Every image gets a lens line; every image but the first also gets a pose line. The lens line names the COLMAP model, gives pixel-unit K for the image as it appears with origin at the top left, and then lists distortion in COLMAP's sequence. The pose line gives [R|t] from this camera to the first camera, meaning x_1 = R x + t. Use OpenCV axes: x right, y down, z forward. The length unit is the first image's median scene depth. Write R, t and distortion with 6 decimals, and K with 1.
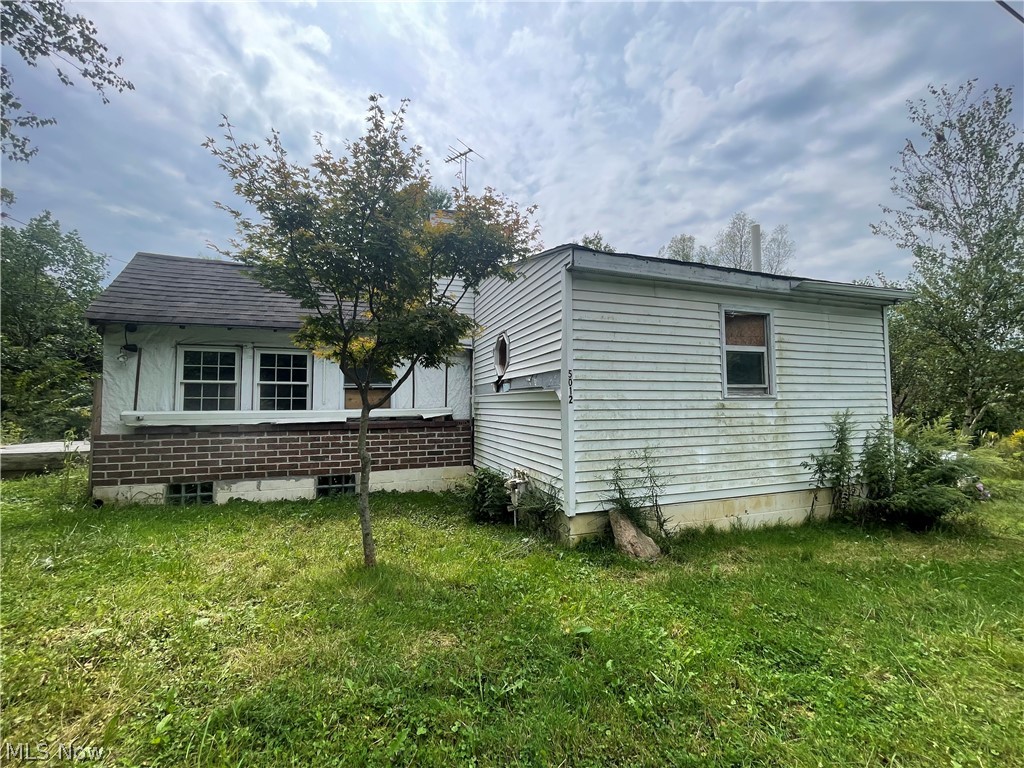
lens RADIAL K [[414.3, 0, 504.9], [0, 414.3, 386.5], [0, 0, 1]] dist [-0.001585, -0.000024]
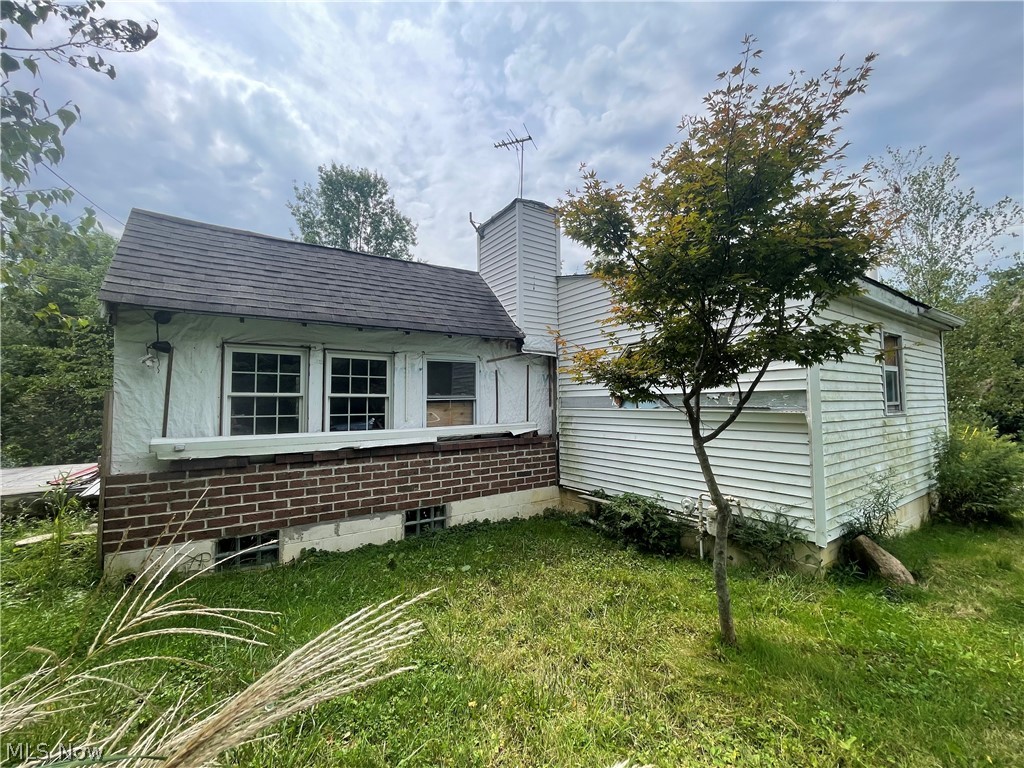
lens RADIAL K [[414.3, 0, 504.9], [0, 414.3, 386.5], [0, 0, 1]] dist [-0.001585, -0.000024]
pose [[0.966807, 0.006707, 0.255420, -0.488412], [-0.006635, 0.999977, -0.001144, -0.027813], [-0.255422, -0.000588, 0.966829, 0.173682]]
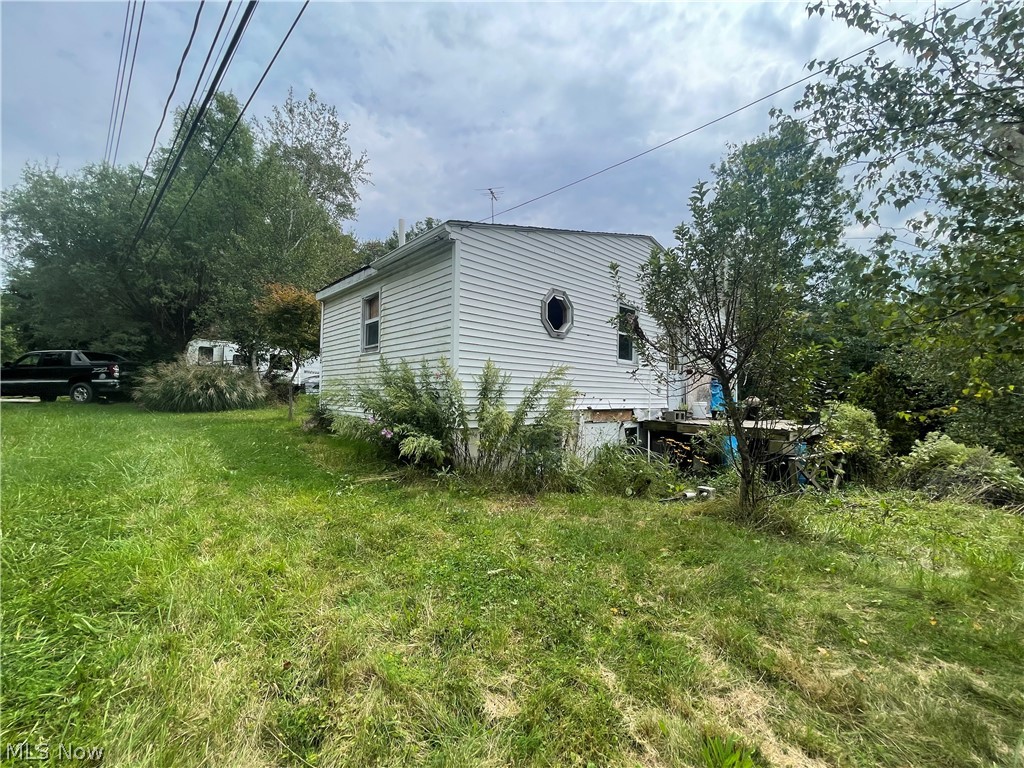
lens RADIAL K [[414.3, 0, 504.9], [0, 414.3, 386.5], [0, 0, 1]] dist [-0.001585, -0.000024]
pose [[0.384617, -0.004649, -0.923065, 1.590917], [0.022979, 0.999726, 0.004540, 0.110931], [0.922790, -0.022958, 0.384618, 0.649999]]
